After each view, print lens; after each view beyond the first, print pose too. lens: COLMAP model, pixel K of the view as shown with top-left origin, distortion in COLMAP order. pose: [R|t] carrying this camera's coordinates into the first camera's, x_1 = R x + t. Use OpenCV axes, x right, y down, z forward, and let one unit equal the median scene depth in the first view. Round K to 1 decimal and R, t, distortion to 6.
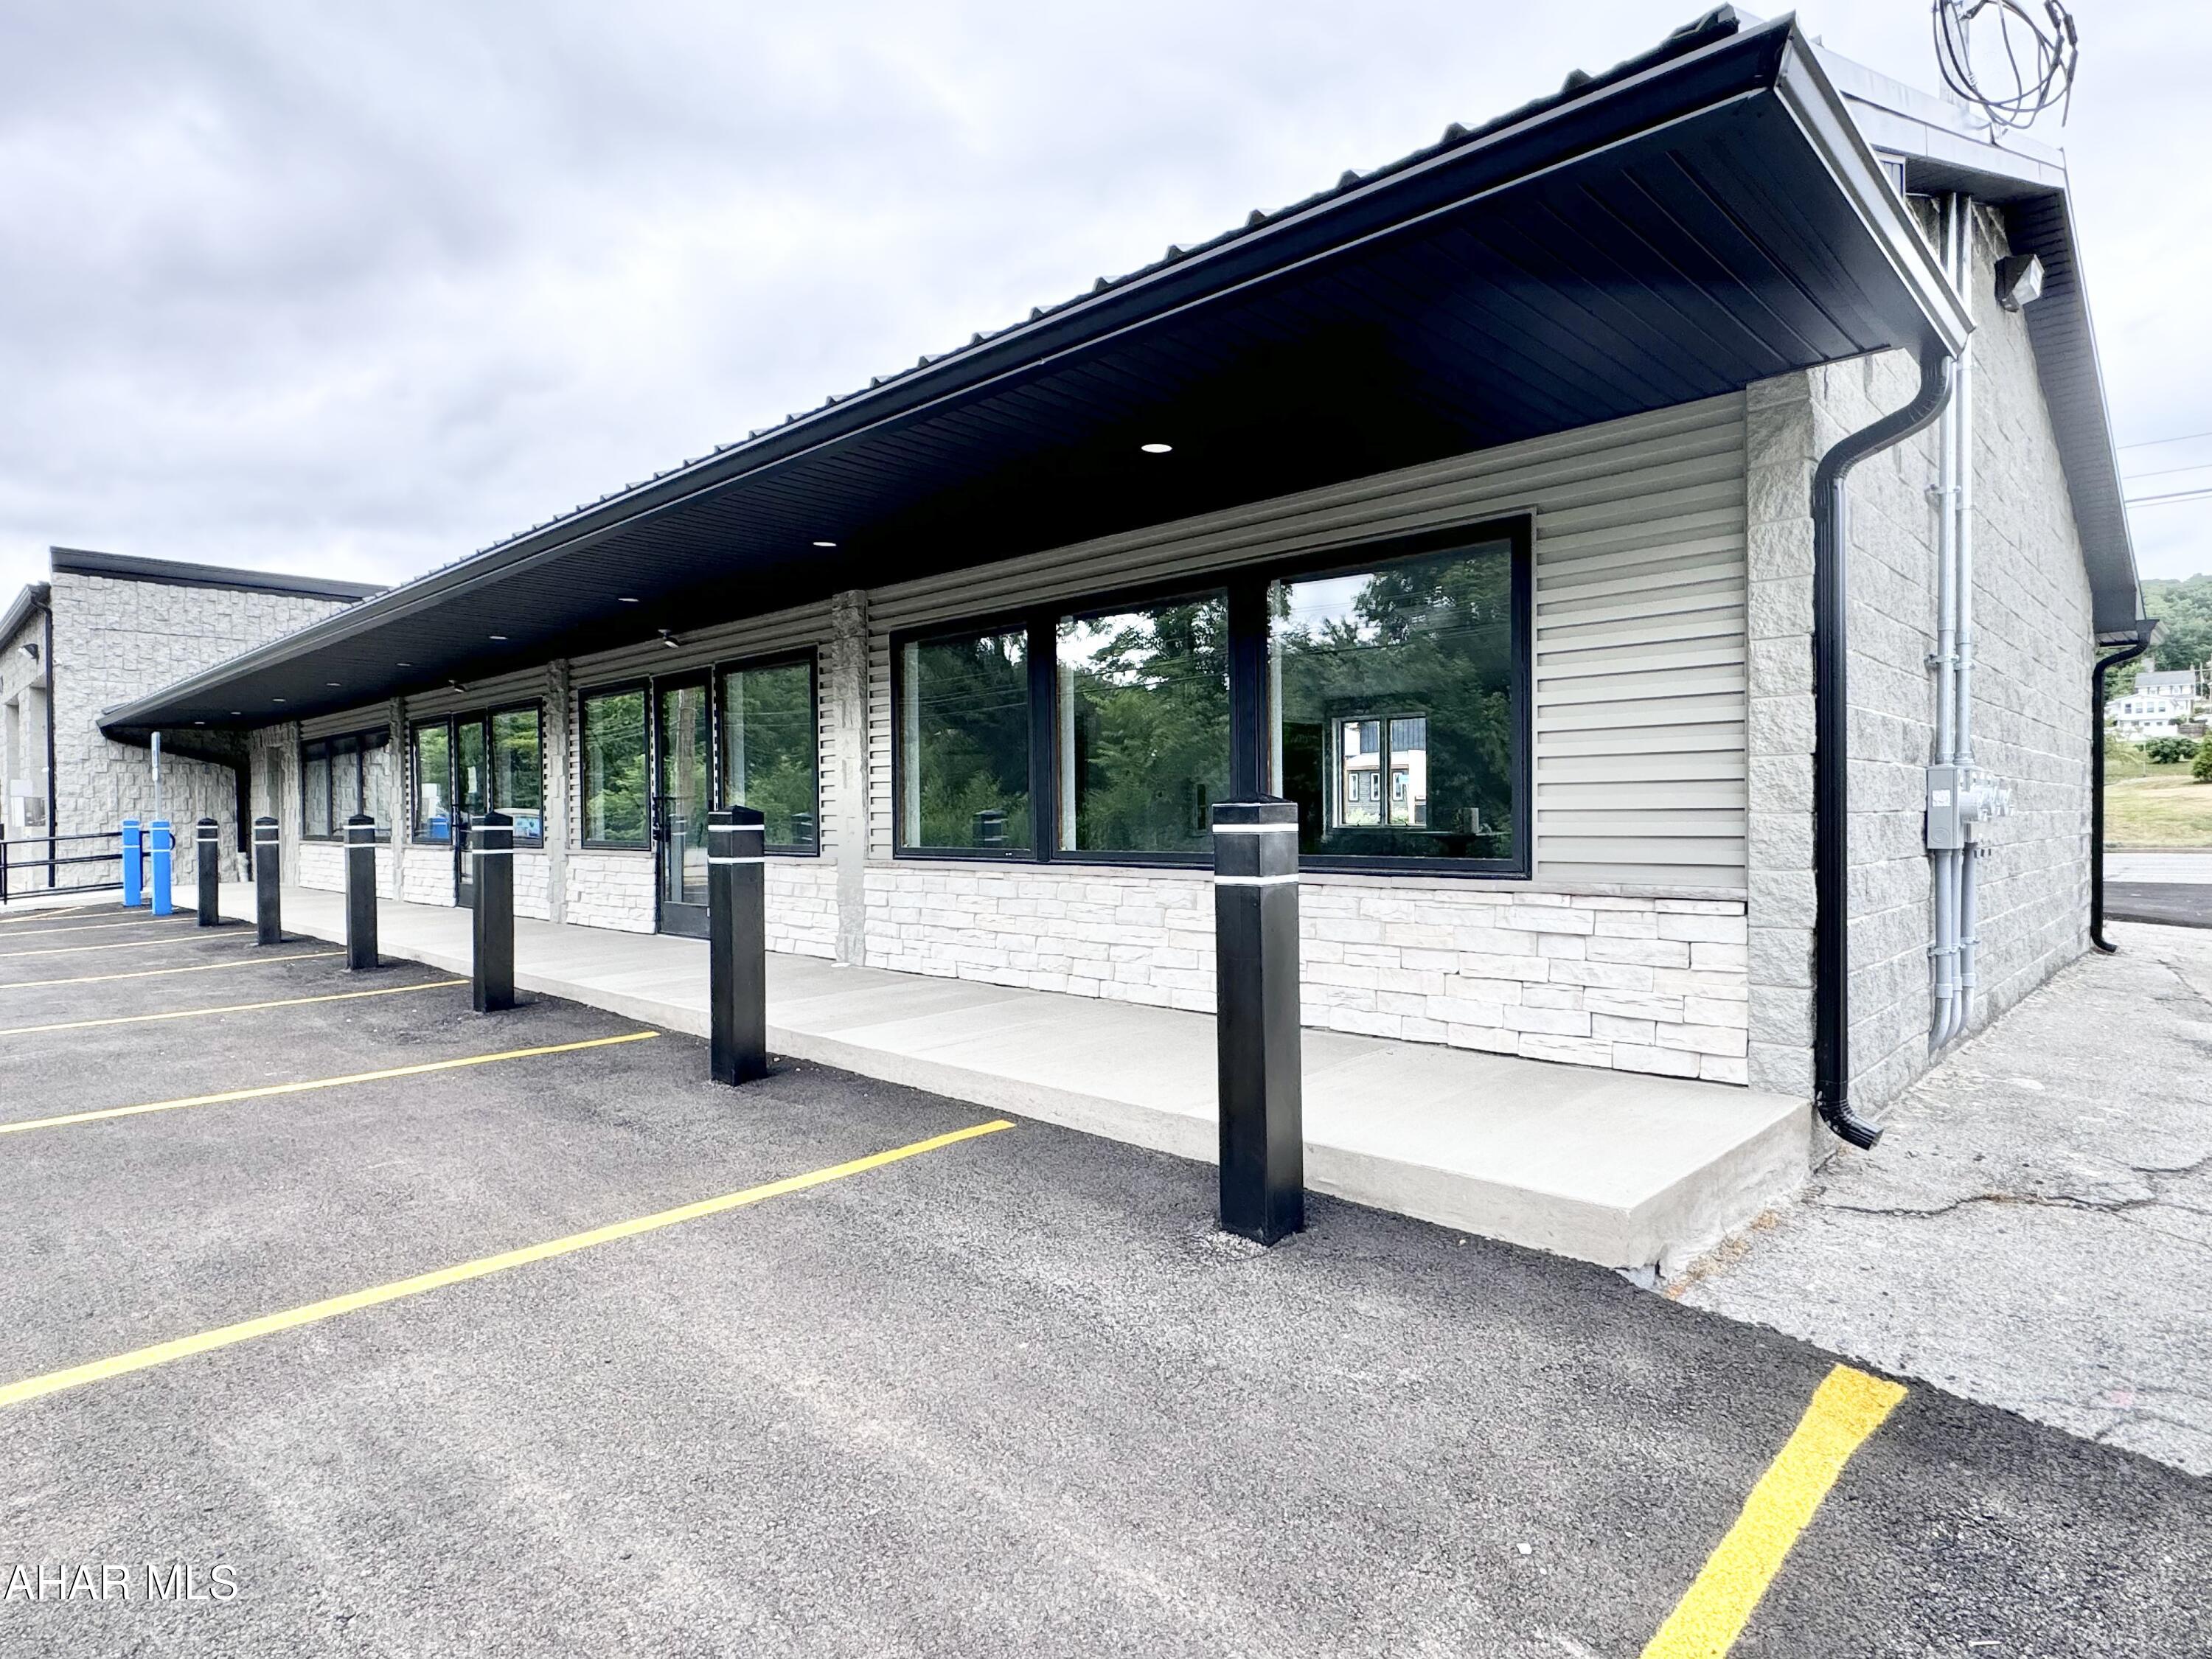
lens RADIAL K [[1201.6, 0, 1103.4], [0, 1201.6, 825.8], [0, 0, 1]] dist [0.001216, 0.000121]
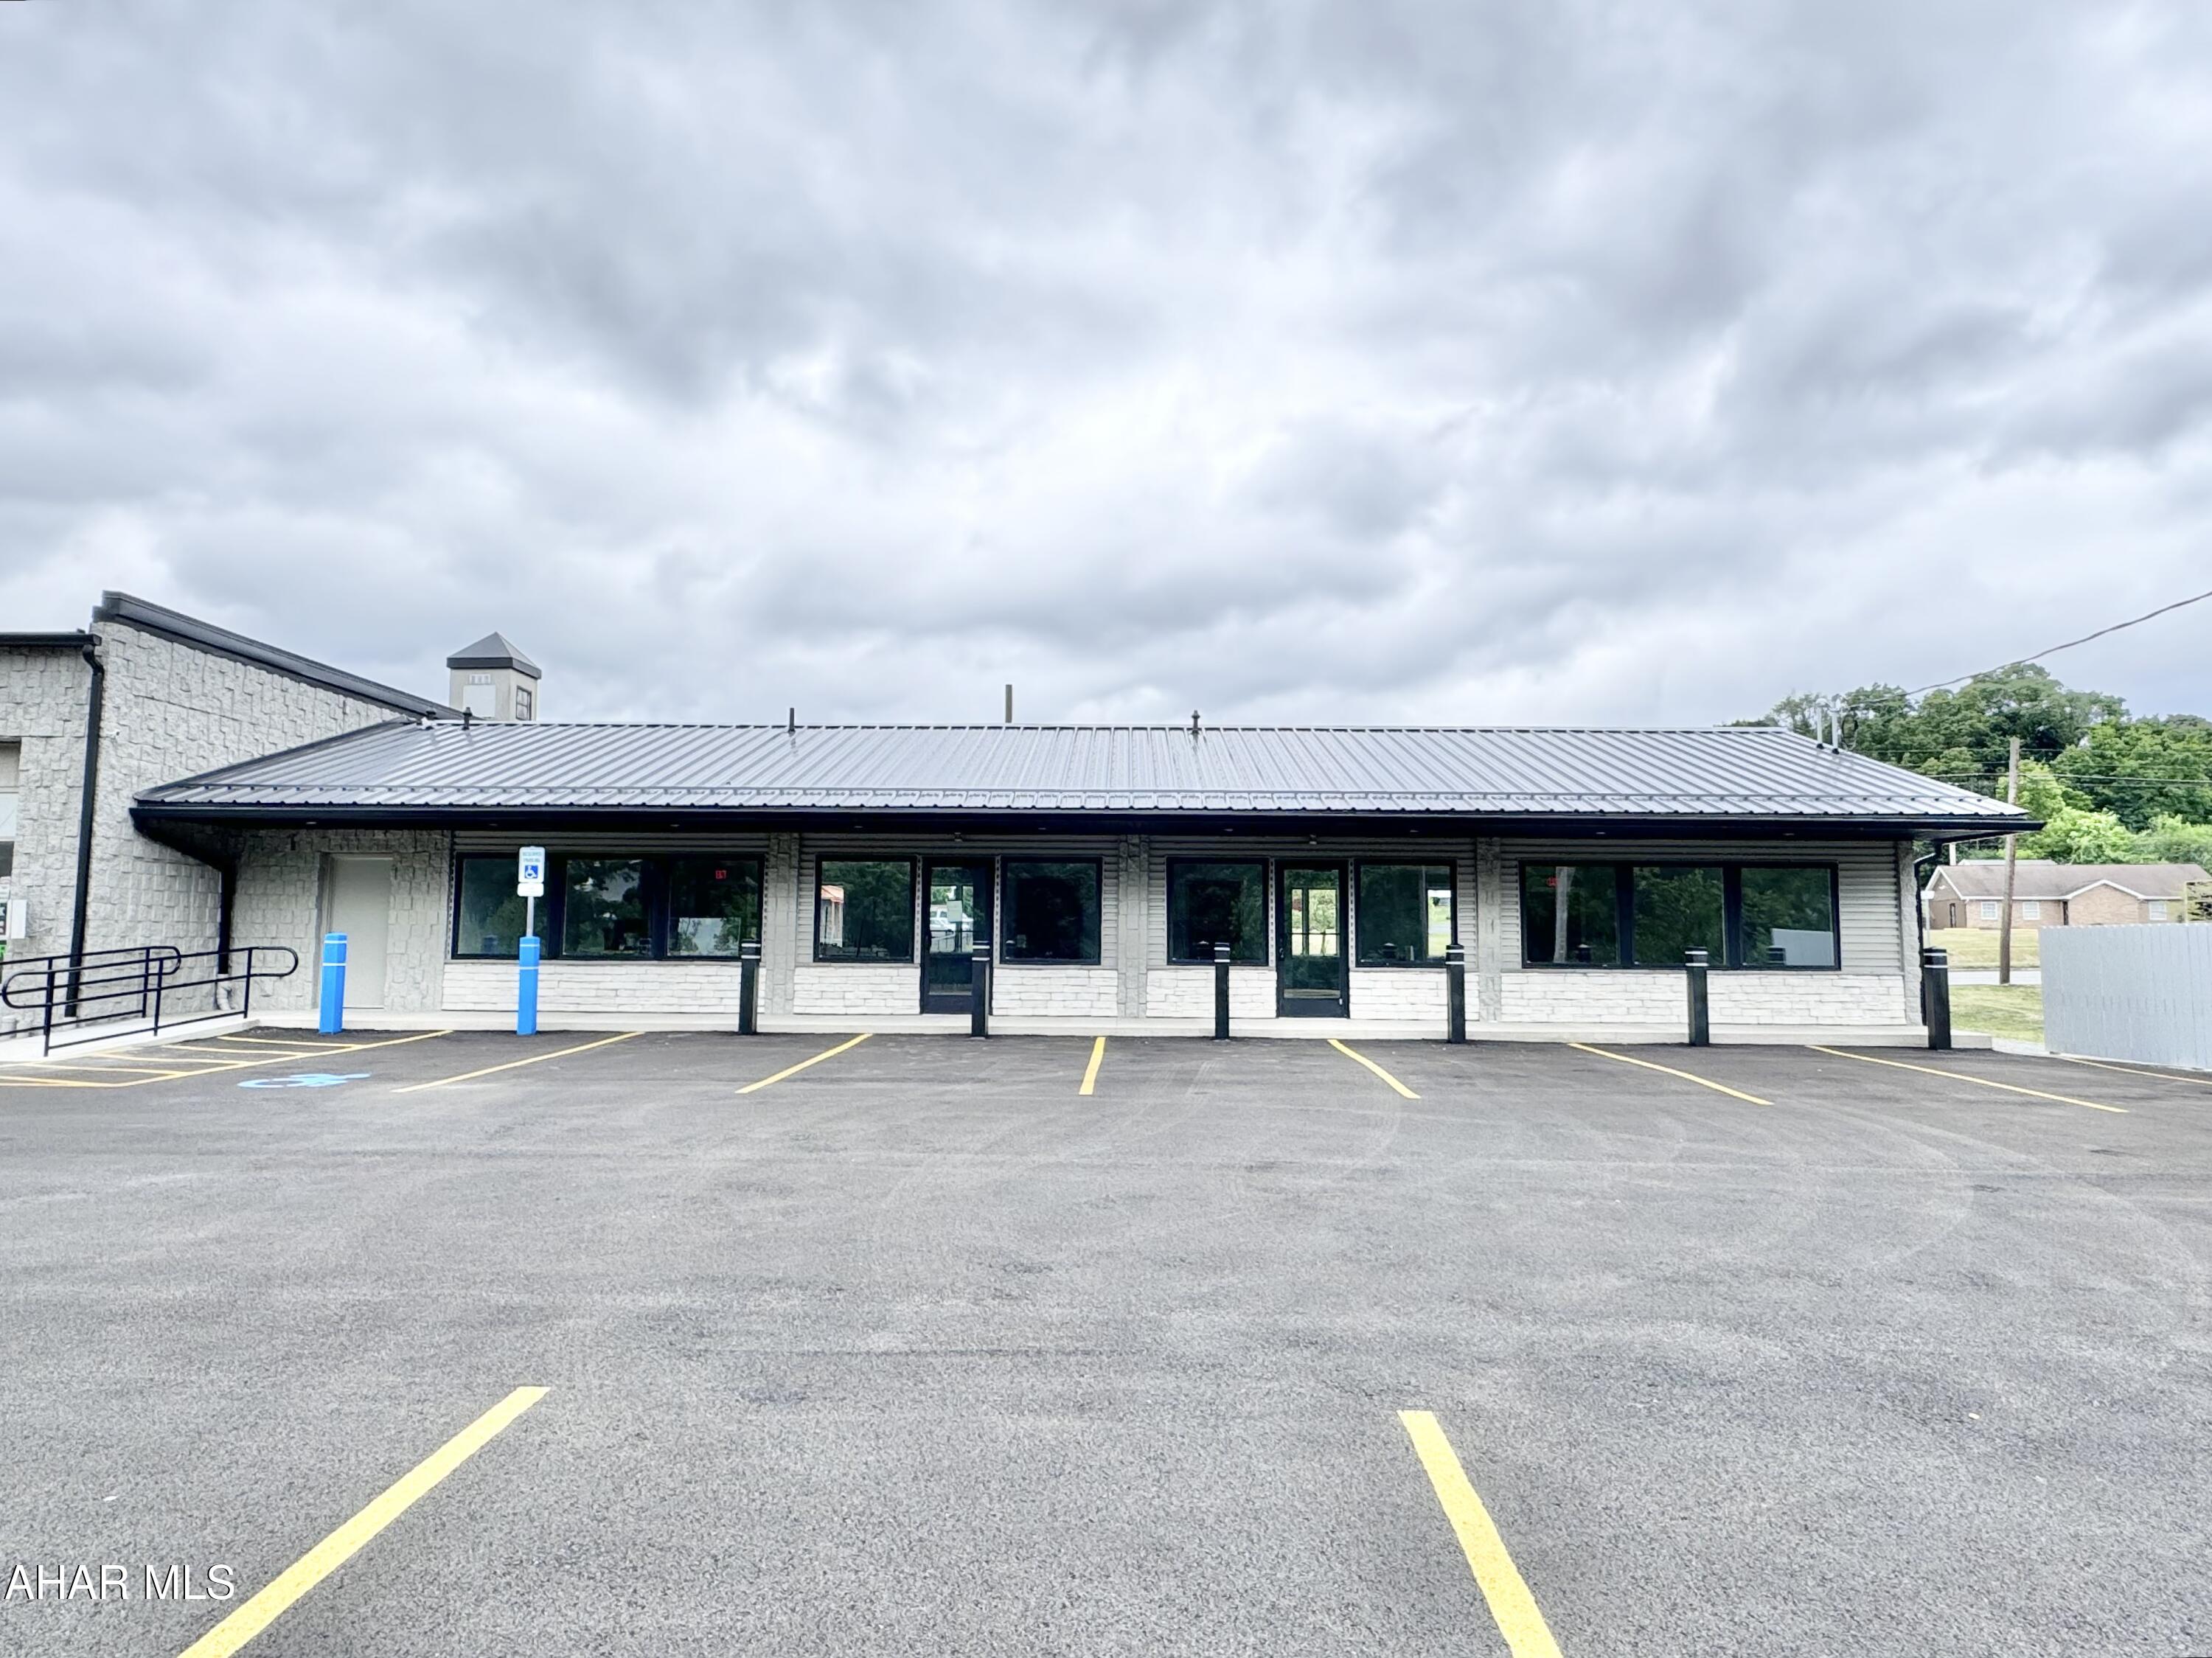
lens RADIAL K [[1267.1, 0, 1107.0], [0, 1267.1, 830.2], [0, 0, 1]] dist [-0.001654, 0.000577]
pose [[0.735455, 0.072535, 0.673680, -0.956888], [-0.007991, 0.995113, -0.098419, 0.004859], [-0.677527, 0.066999, 0.732440, -0.059632]]
